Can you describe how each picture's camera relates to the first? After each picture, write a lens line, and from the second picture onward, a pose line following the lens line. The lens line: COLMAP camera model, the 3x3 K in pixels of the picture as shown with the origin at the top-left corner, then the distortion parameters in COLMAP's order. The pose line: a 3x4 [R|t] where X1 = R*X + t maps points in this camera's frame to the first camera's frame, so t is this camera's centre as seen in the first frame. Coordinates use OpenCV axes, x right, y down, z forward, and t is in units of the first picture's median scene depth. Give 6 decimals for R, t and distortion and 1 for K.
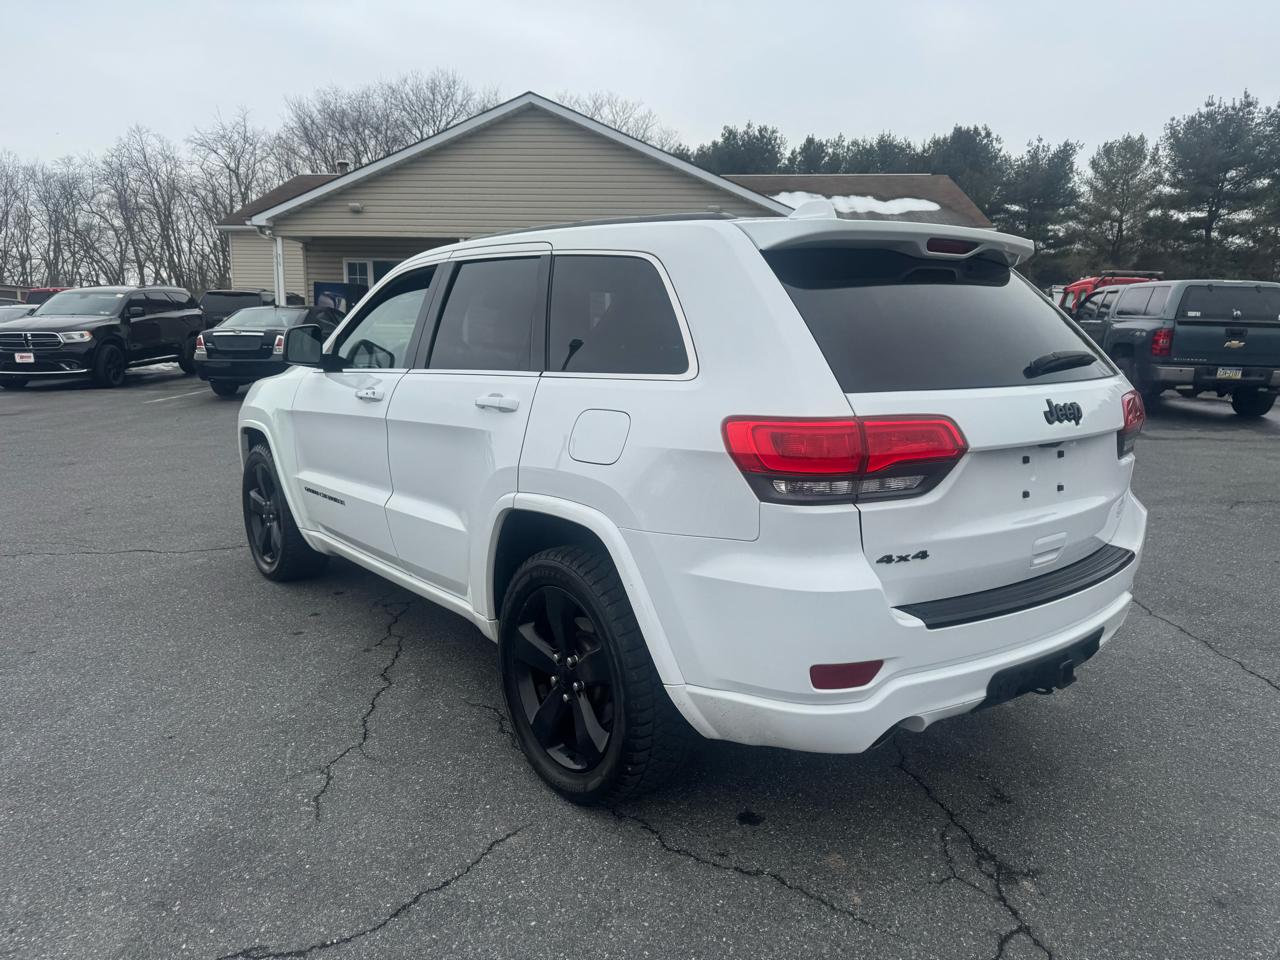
lens RADIAL K [[887.1, 0, 647.5], [0, 887.1, 478.4], [0, 0, 1]] dist [0.025602, -0.024643]
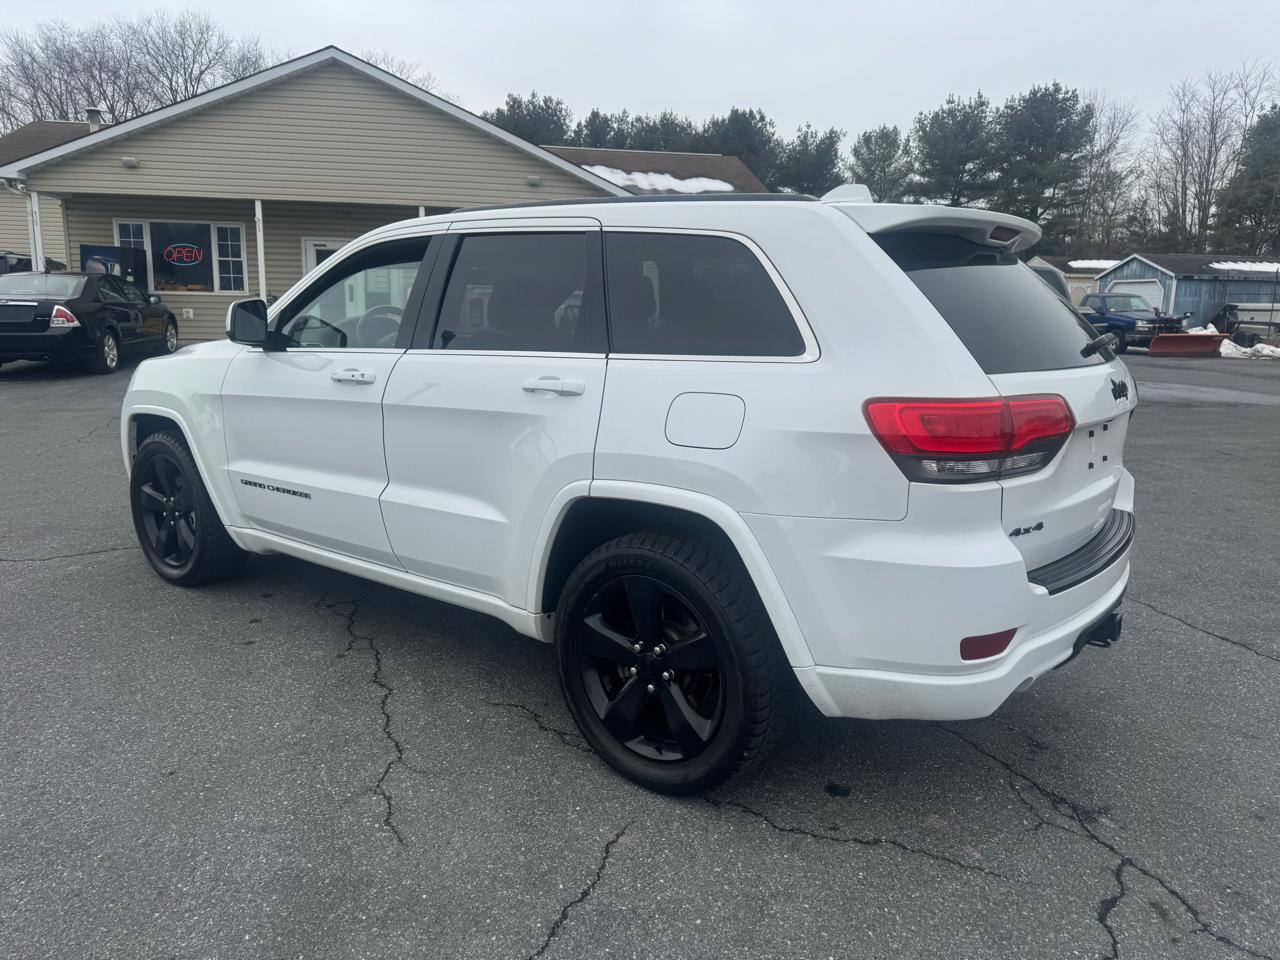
lens RADIAL K [[892.0, 0, 621.7], [0, 892.0, 465.3], [0, 0, 1]] dist [0.024954, -0.022560]
pose [[0.973831, -0.032036, 0.225004, -0.207068], [0.028587, 0.999419, 0.018568, -0.010496], [-0.225468, -0.011650, 0.974181, 0.034073]]
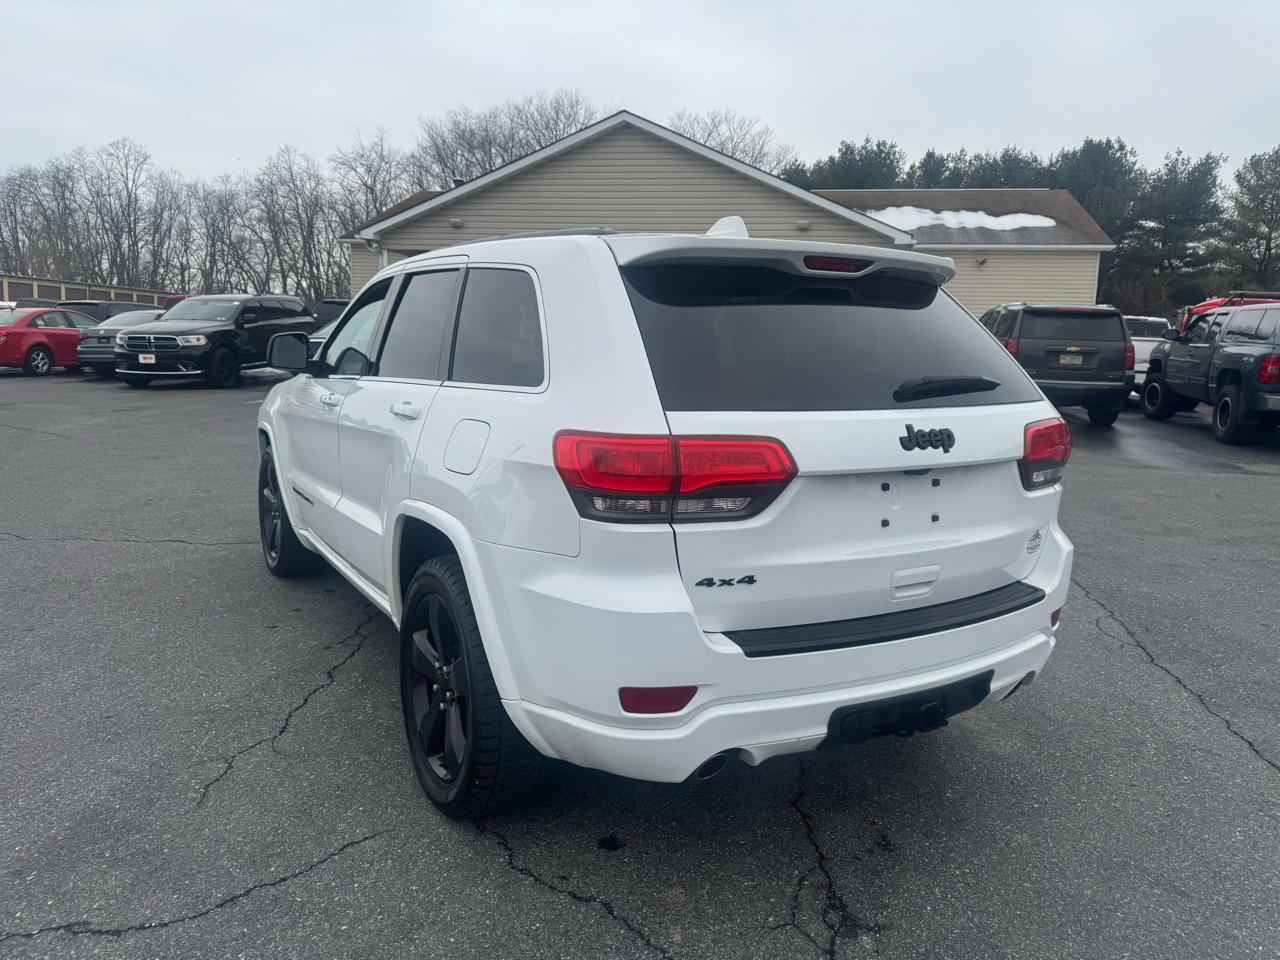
lens RADIAL K [[892.8, 0, 656.7], [0, 892.8, 458.9], [0, 0, 1]] dist [0.027829, -0.031506]
pose [[0.991241, 0.036096, -0.127037, 0.164632], [-0.040803, 0.998566, -0.034647, -0.003992], [0.125604, 0.039527, 0.991293, 0.009513]]
